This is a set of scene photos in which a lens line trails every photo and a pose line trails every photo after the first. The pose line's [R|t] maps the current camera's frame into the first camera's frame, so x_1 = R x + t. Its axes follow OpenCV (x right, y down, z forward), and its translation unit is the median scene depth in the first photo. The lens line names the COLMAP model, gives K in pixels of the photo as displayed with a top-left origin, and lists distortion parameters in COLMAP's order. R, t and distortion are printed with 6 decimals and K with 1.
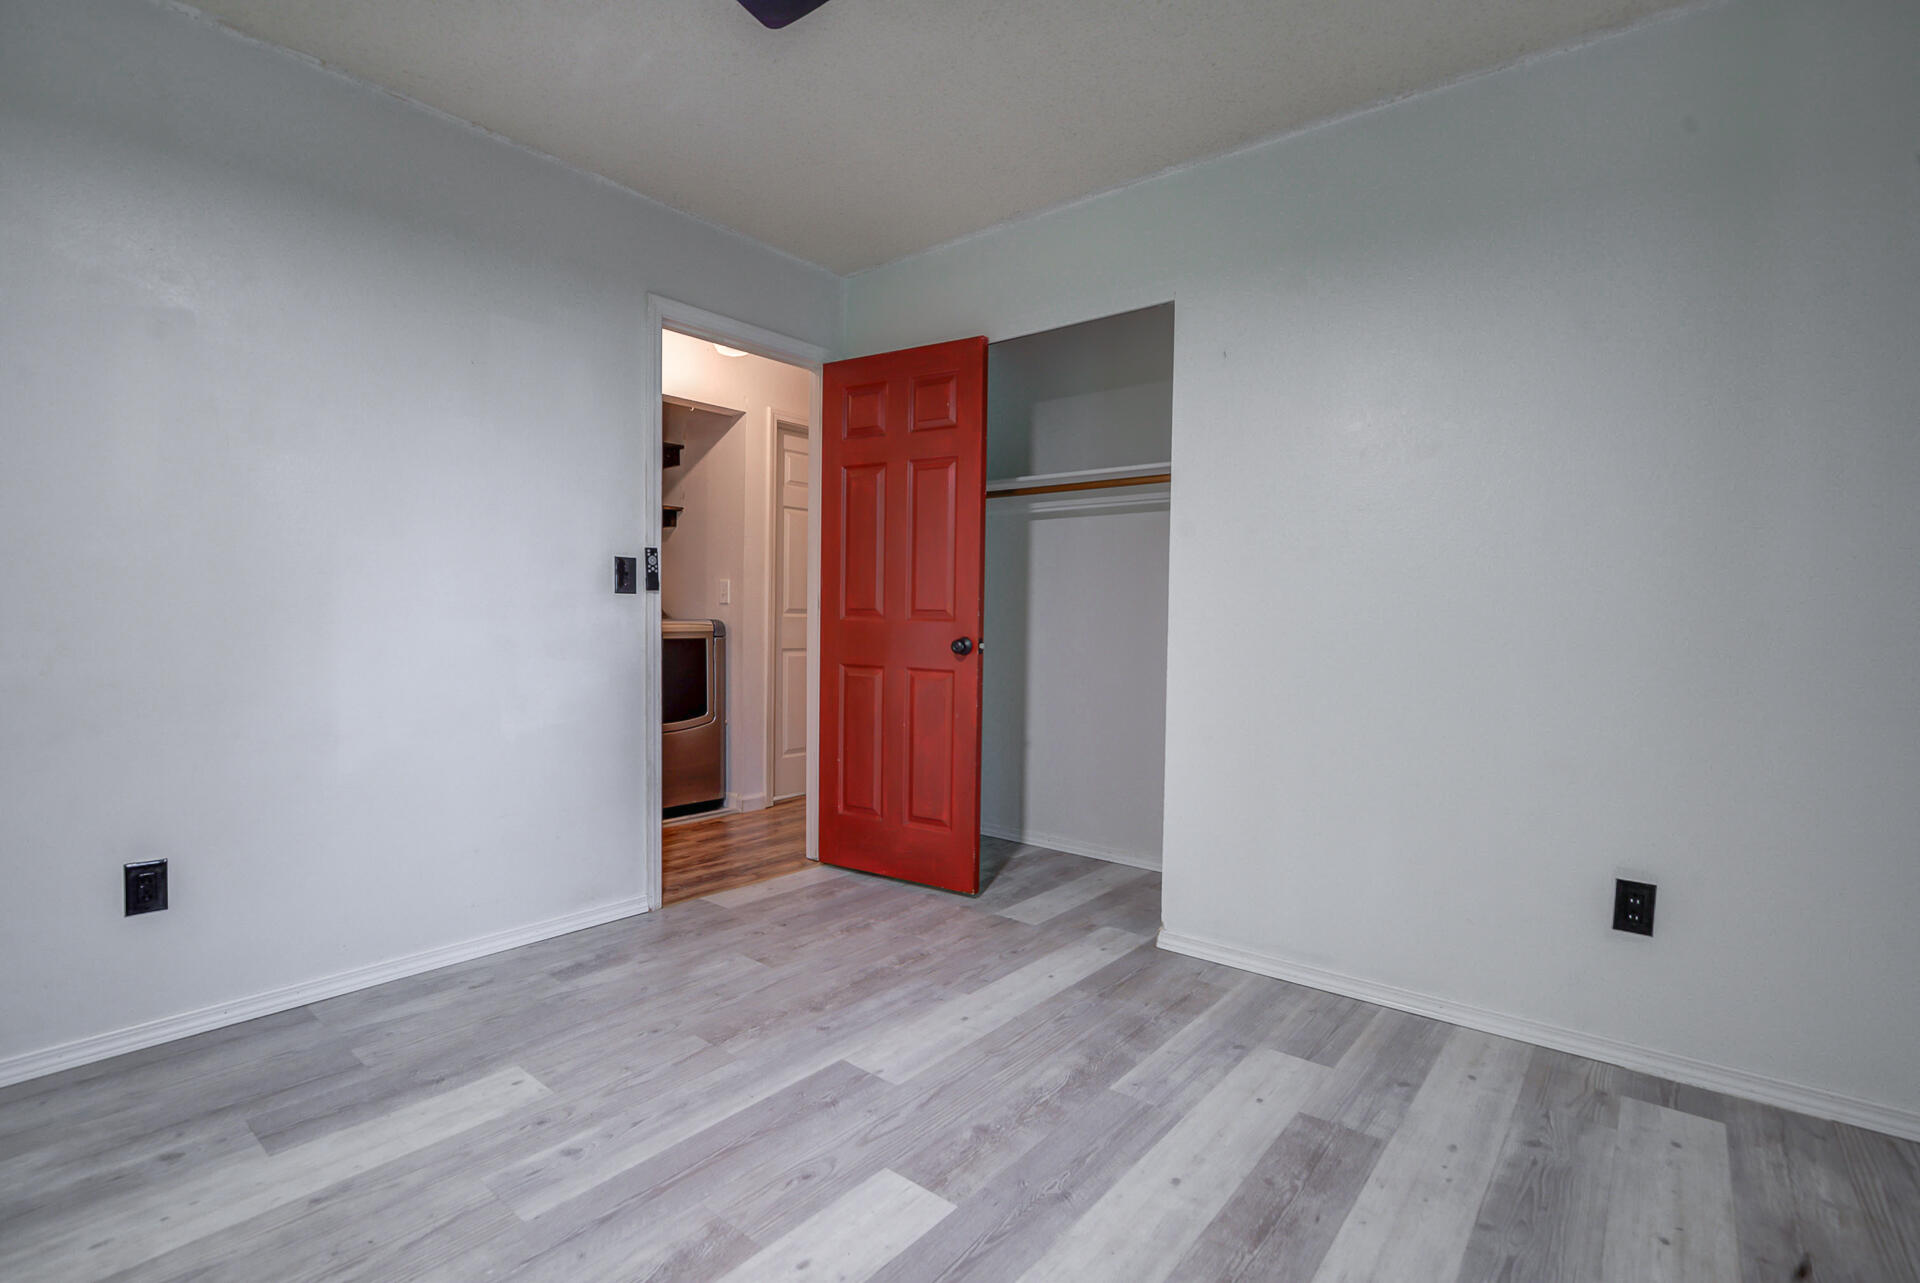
lens RADIAL K [[894.2, 0, 960.2], [0, 894.2, 649.8], [0, 0, 1]] dist [-0.029834, 0.005003]
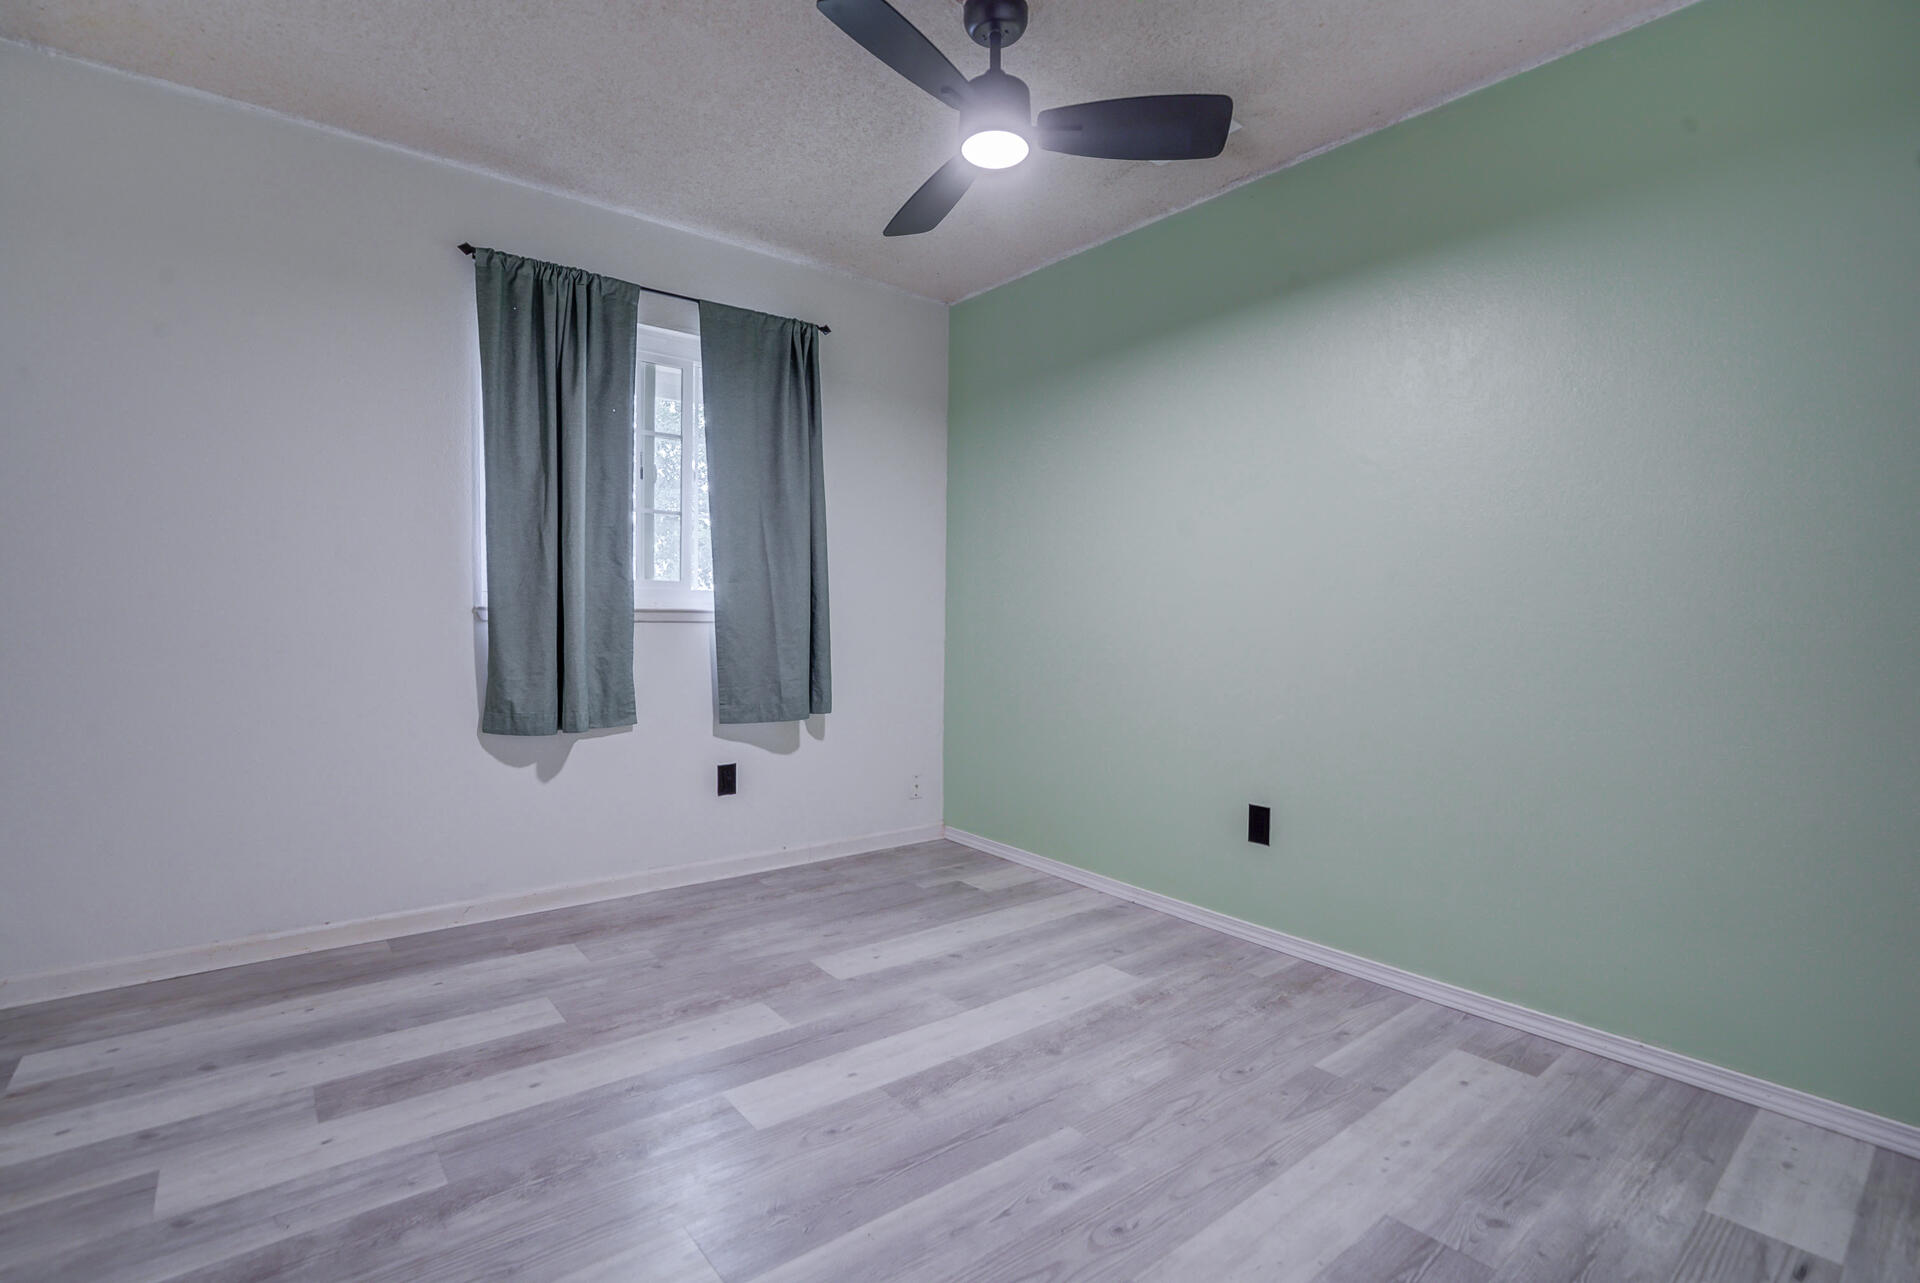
lens RADIAL K [[921.0, 0, 960.0], [0, 921.0, 641.5], [0, 0, 1]] dist [-0.027027, 0.000546]
pose [[-0.978242, -0.032642, 0.204883, -0.524291], [-0.017851, 0.997126, 0.073632, -0.084227], [-0.206698, 0.068373, -0.976013, 1.972343]]
